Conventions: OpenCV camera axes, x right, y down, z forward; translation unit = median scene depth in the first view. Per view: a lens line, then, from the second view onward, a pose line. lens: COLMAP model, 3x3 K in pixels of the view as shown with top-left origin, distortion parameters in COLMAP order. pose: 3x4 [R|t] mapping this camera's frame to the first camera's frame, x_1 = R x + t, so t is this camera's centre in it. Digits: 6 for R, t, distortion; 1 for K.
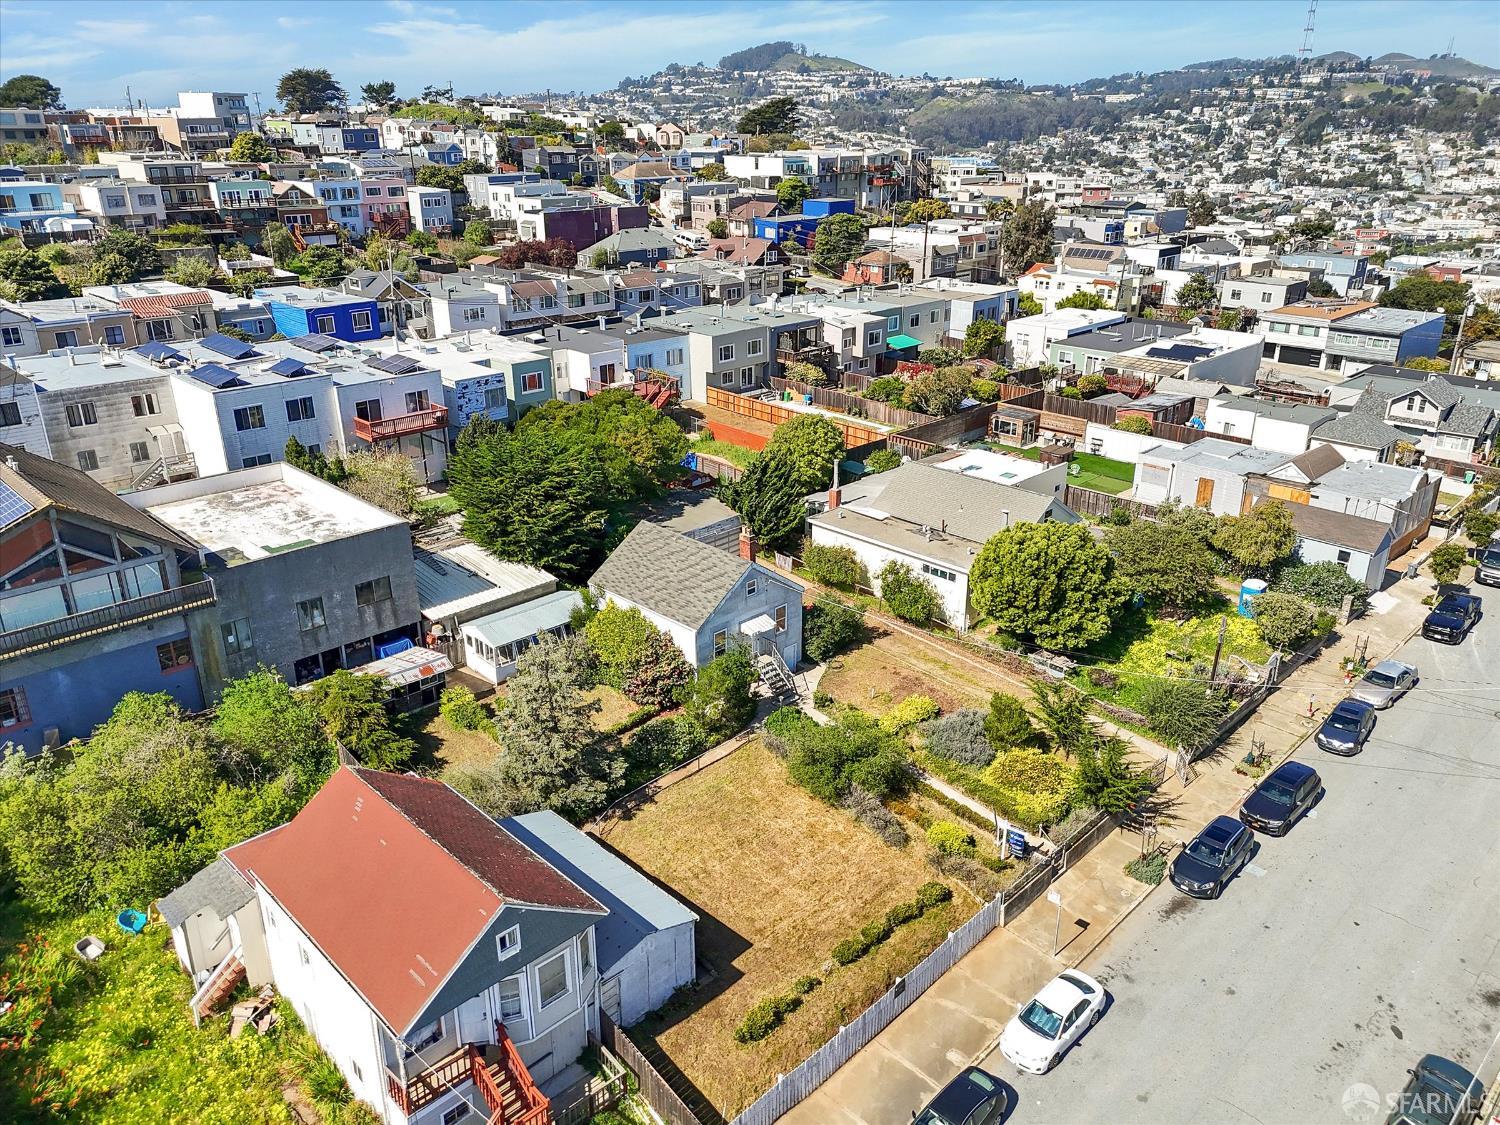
lens RADIAL K [[1110.7, 0, 749.2], [0, 1110.7, 556.4], [0, 0, 1]] dist [0.059686, -0.045697]
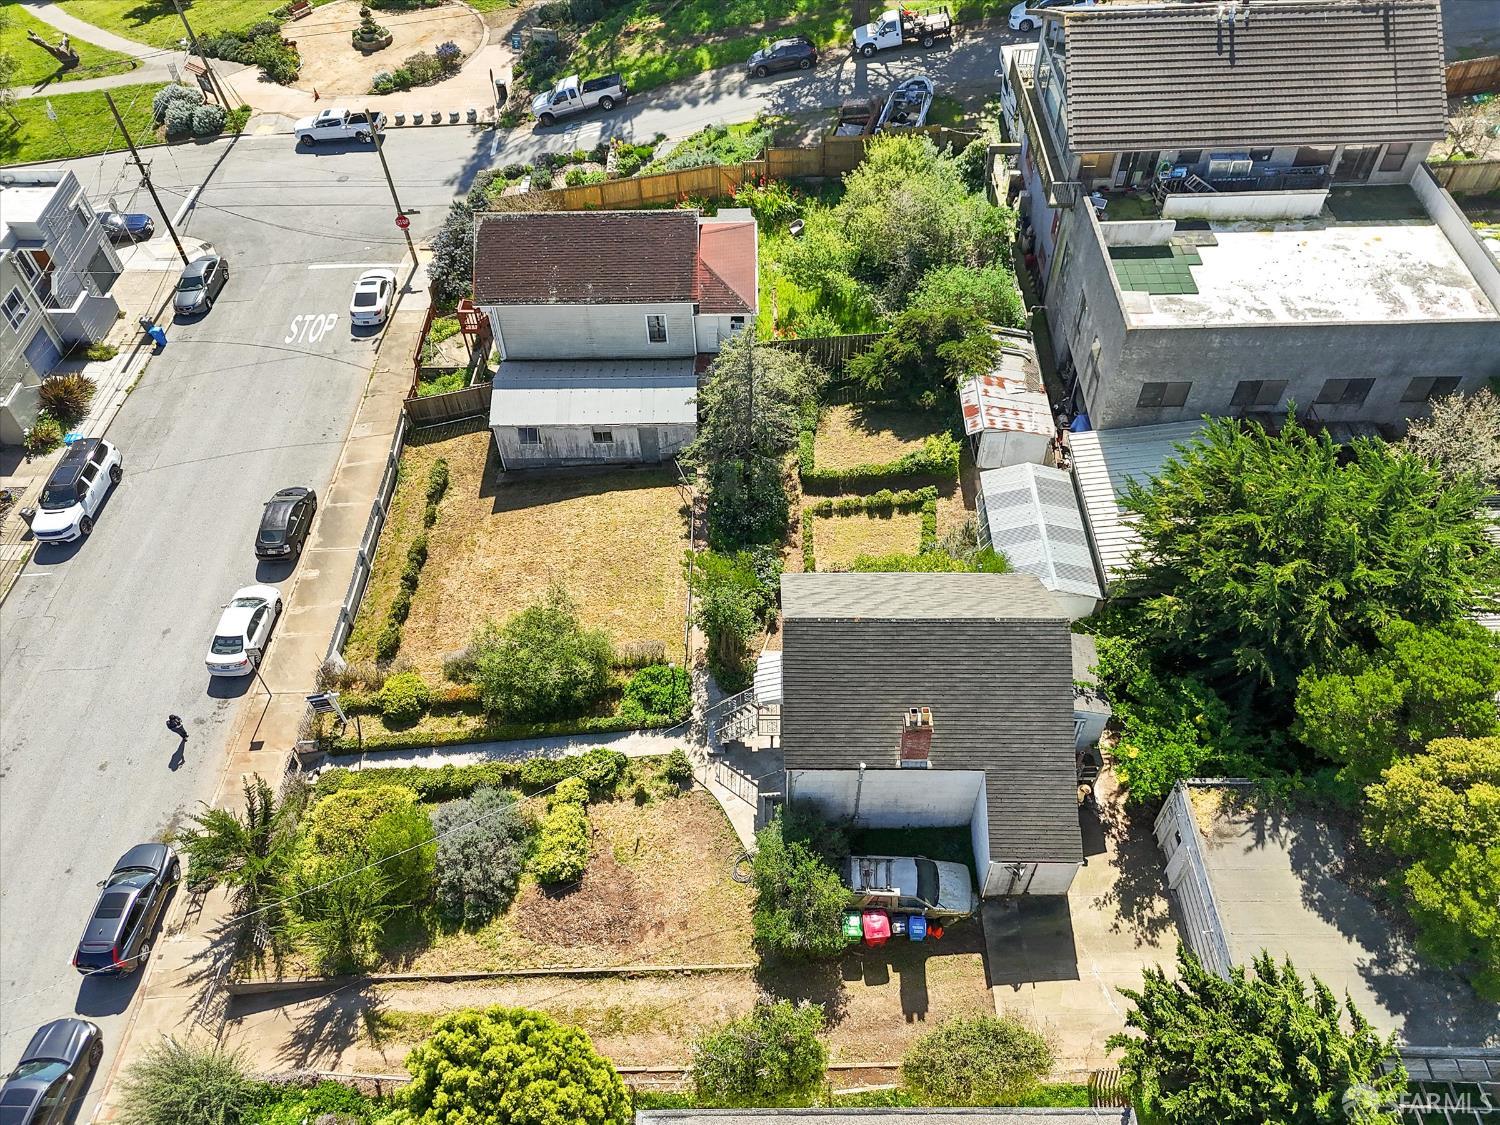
lens RADIAL K [[1110.7, 0, 752.5], [0, 1110.7, 553.1], [0, 0, 1]] dist [0.059686, -0.045697]
pose [[-0.698089, 0.554017, -0.453583, 0.239221], [-0.243898, 0.411607, 0.878119, -0.477466], [0.673190, 0.723633, -0.152215, 0.909657]]
